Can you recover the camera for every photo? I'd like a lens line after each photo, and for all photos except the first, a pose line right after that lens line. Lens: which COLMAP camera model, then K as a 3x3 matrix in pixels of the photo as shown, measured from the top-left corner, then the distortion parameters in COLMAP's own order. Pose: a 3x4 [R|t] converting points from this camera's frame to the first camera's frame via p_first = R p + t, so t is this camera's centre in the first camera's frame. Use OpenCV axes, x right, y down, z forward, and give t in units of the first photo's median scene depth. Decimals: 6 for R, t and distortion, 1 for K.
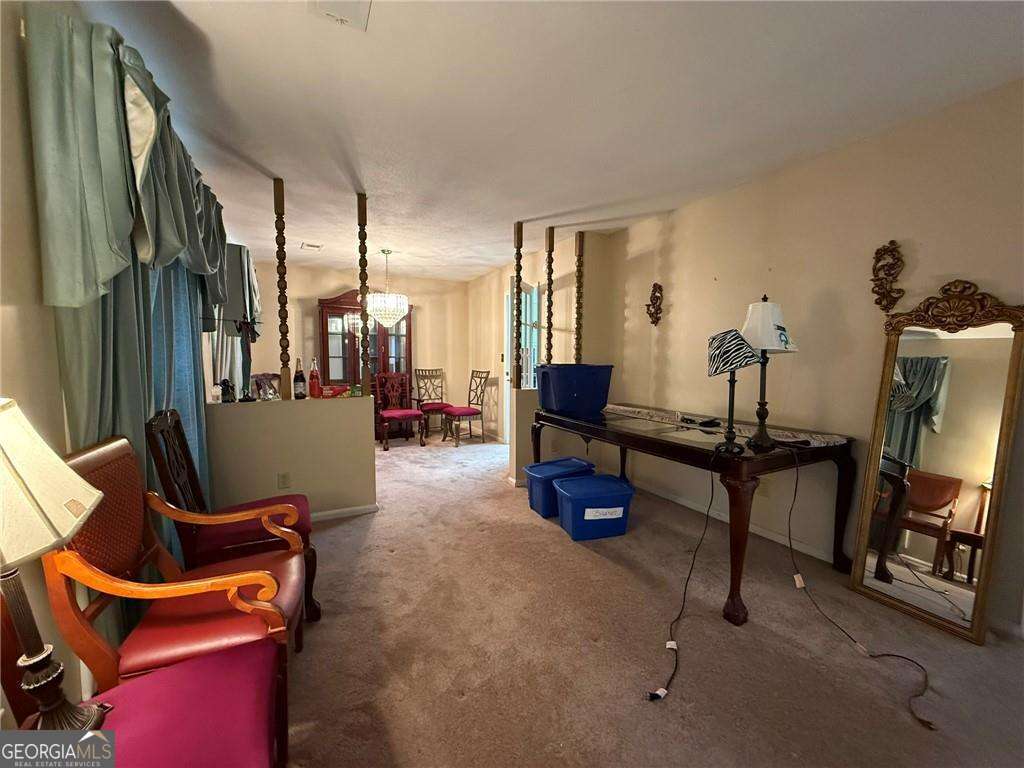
lens RADIAL K [[406.4, 0, 516.2], [0, 406.4, 384.6], [0, 0, 1]] dist [-0.003397, 0.001492]
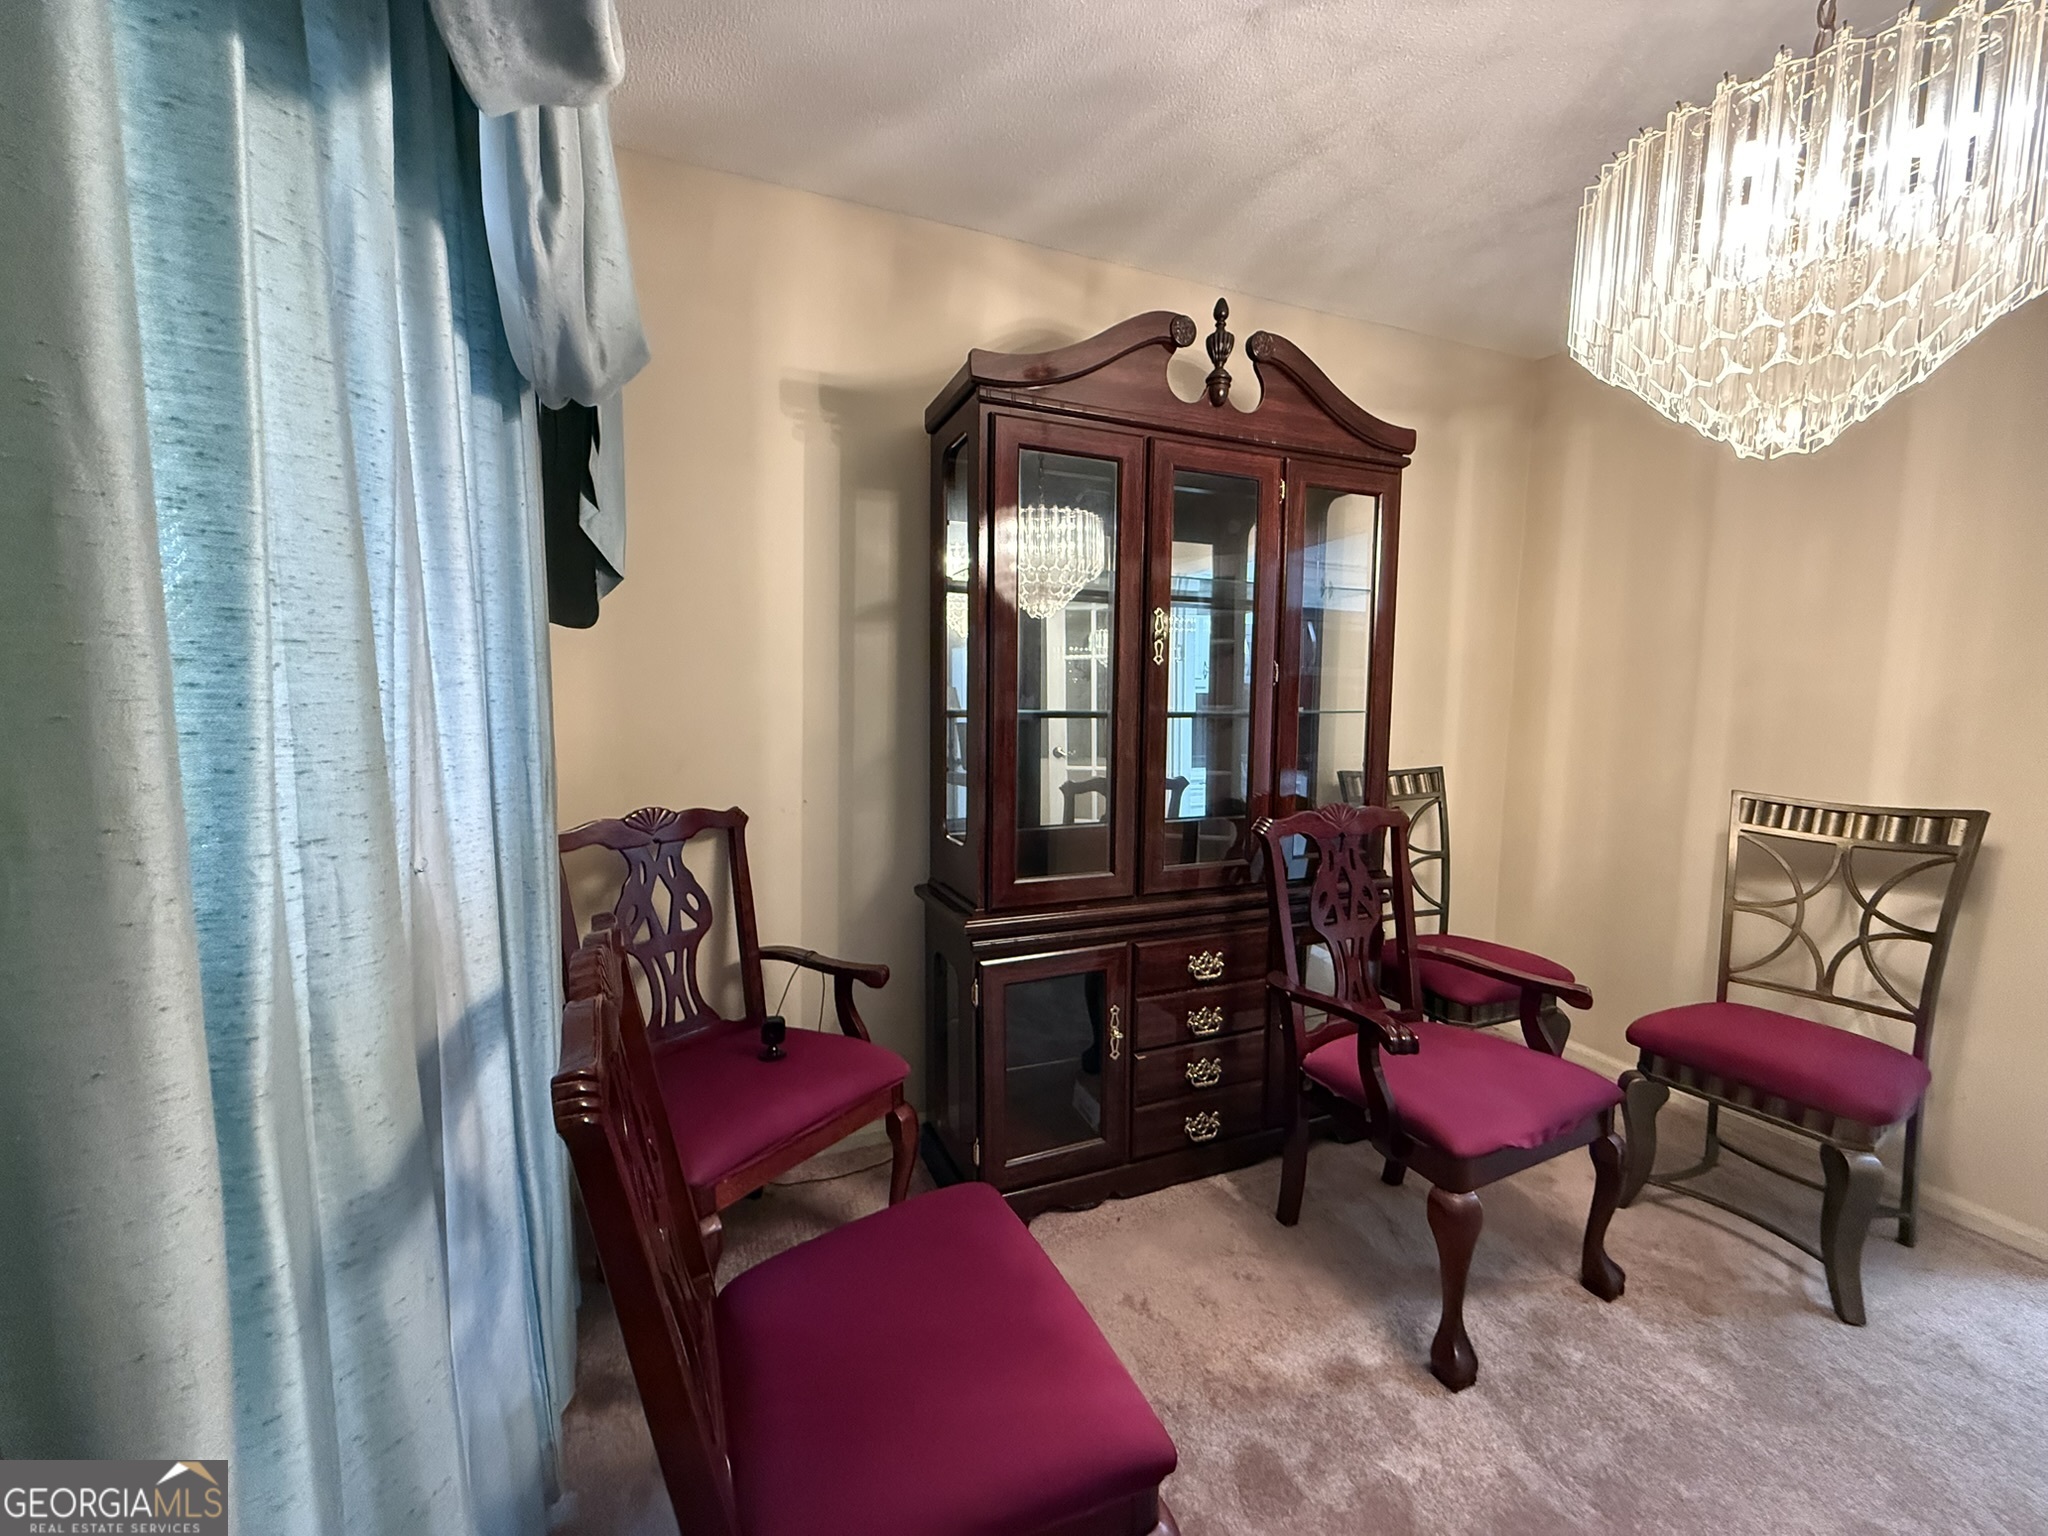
lens RADIAL K [[812.8, 0, 1028.9], [0, 812.8, 778.0], [0, 0, 1]] dist [-0.003397, 0.001492]
pose [[0.996276, -0.001251, -0.086208, -0.368404], [0.001896, 0.999971, 0.007400, -0.037874], [0.086196, -0.007536, 0.996250, 0.576247]]
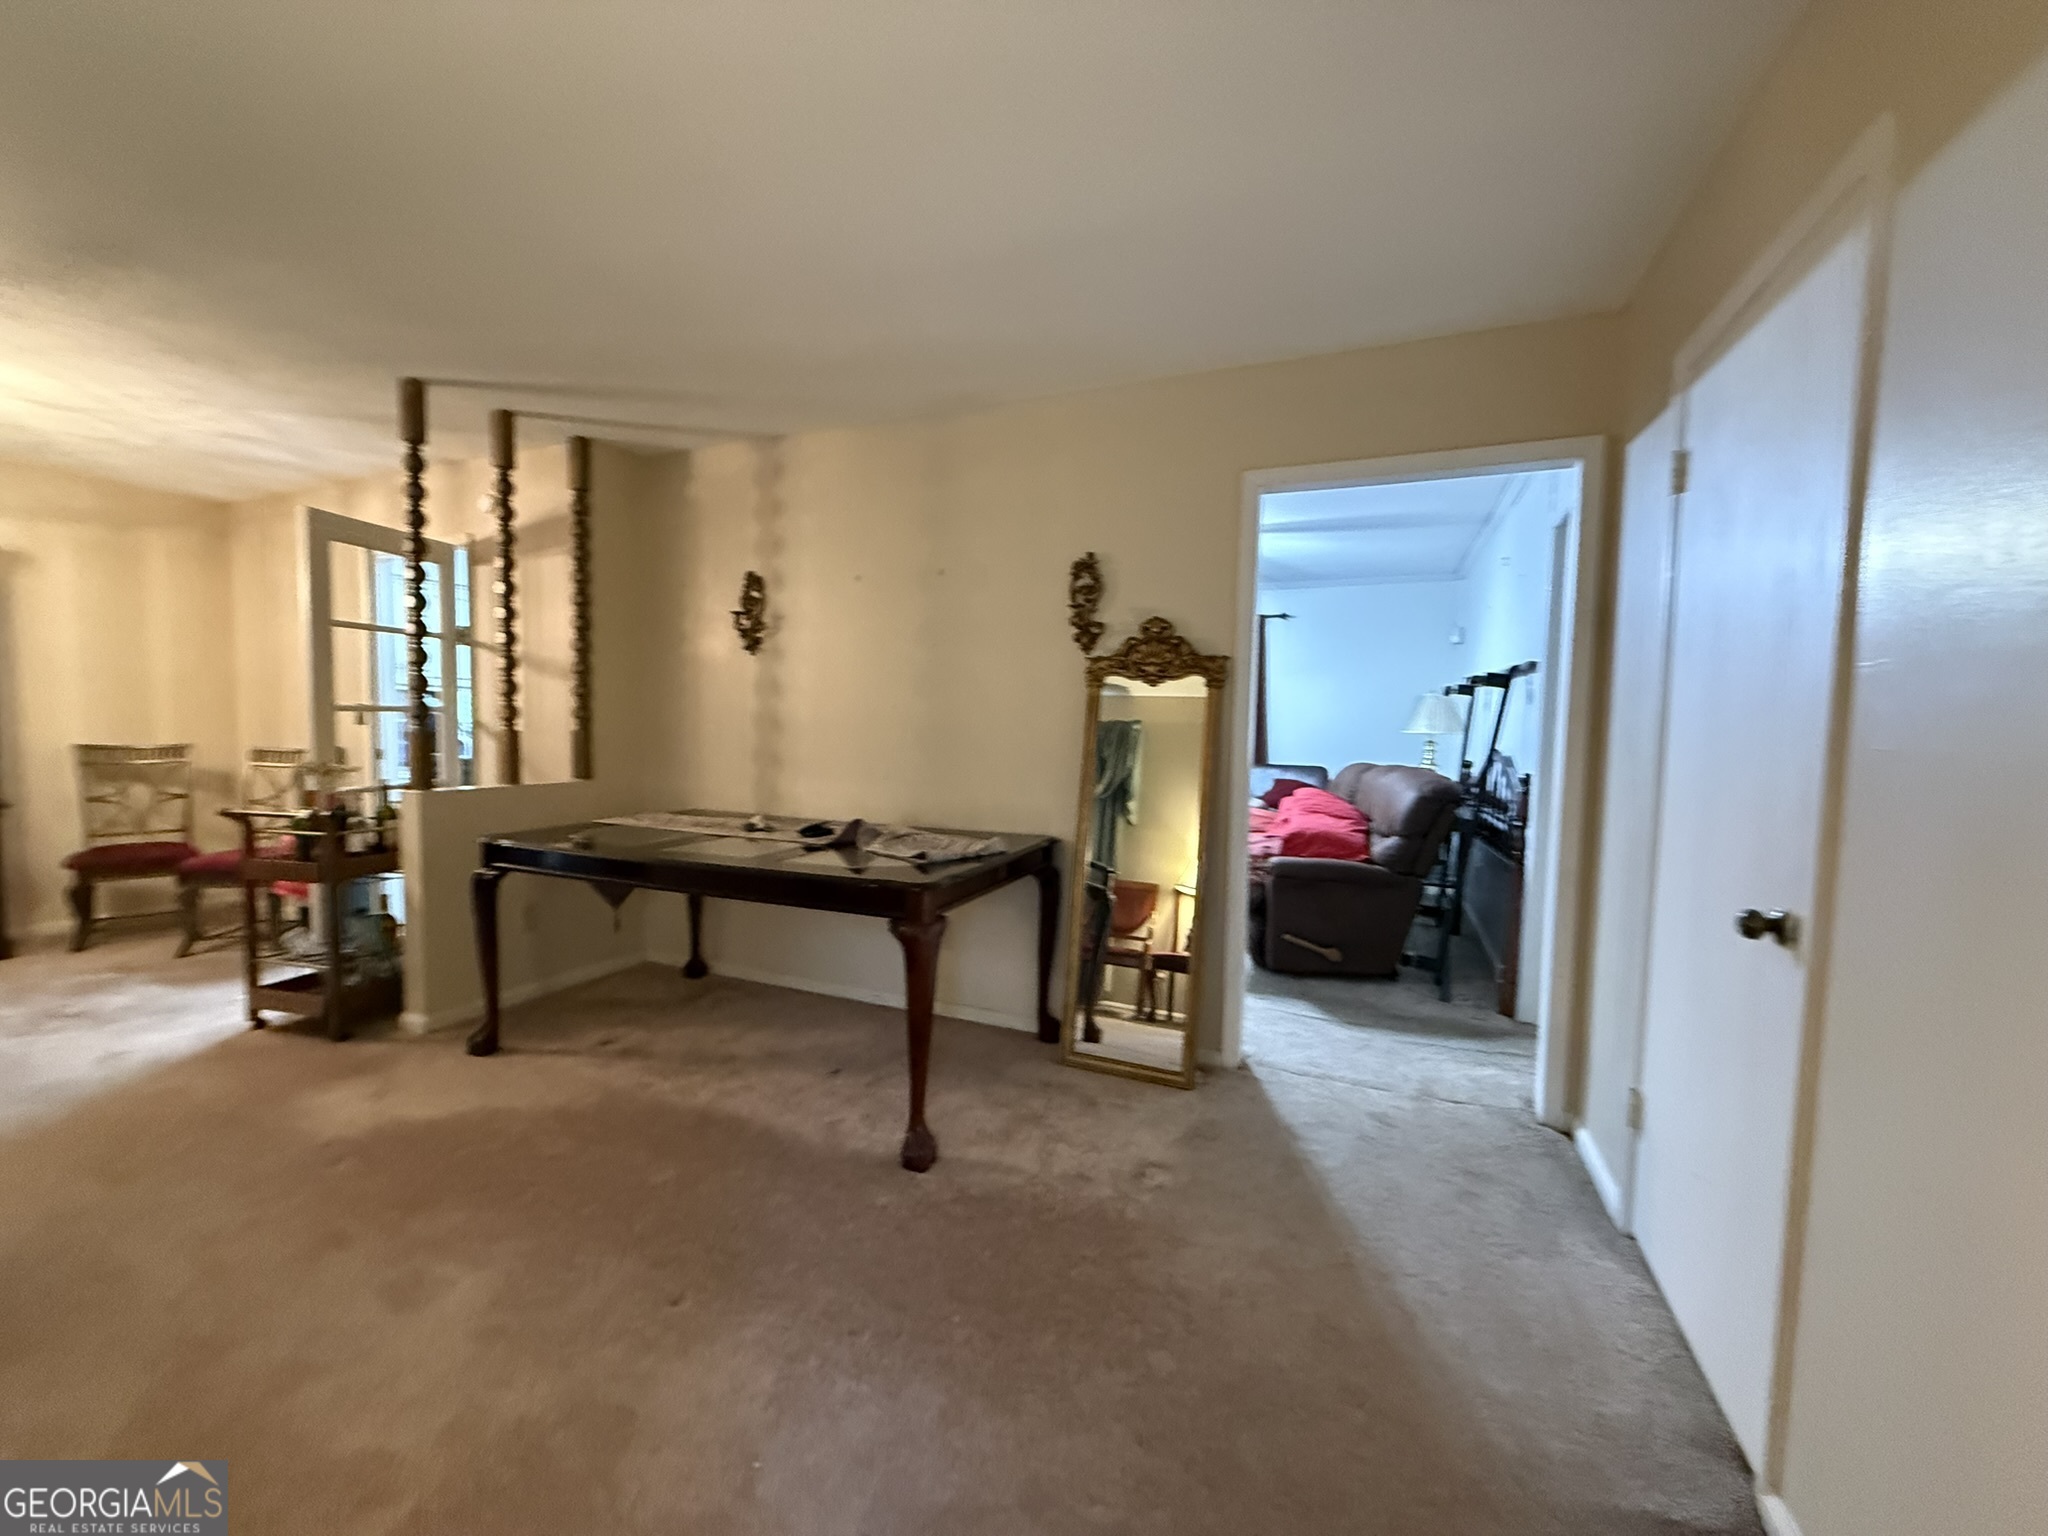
lens RADIAL K [[812.8, 0, 1016.8], [0, 812.8, 771.4], [0, 0, 1]] dist [-0.003397, 0.001492]
pose [[0.775519, -0.030494, 0.630588, -0.055241], [0.034004, 0.999400, 0.006510, 0.008265], [-0.630408, 0.016394, 0.776091, -0.004675]]
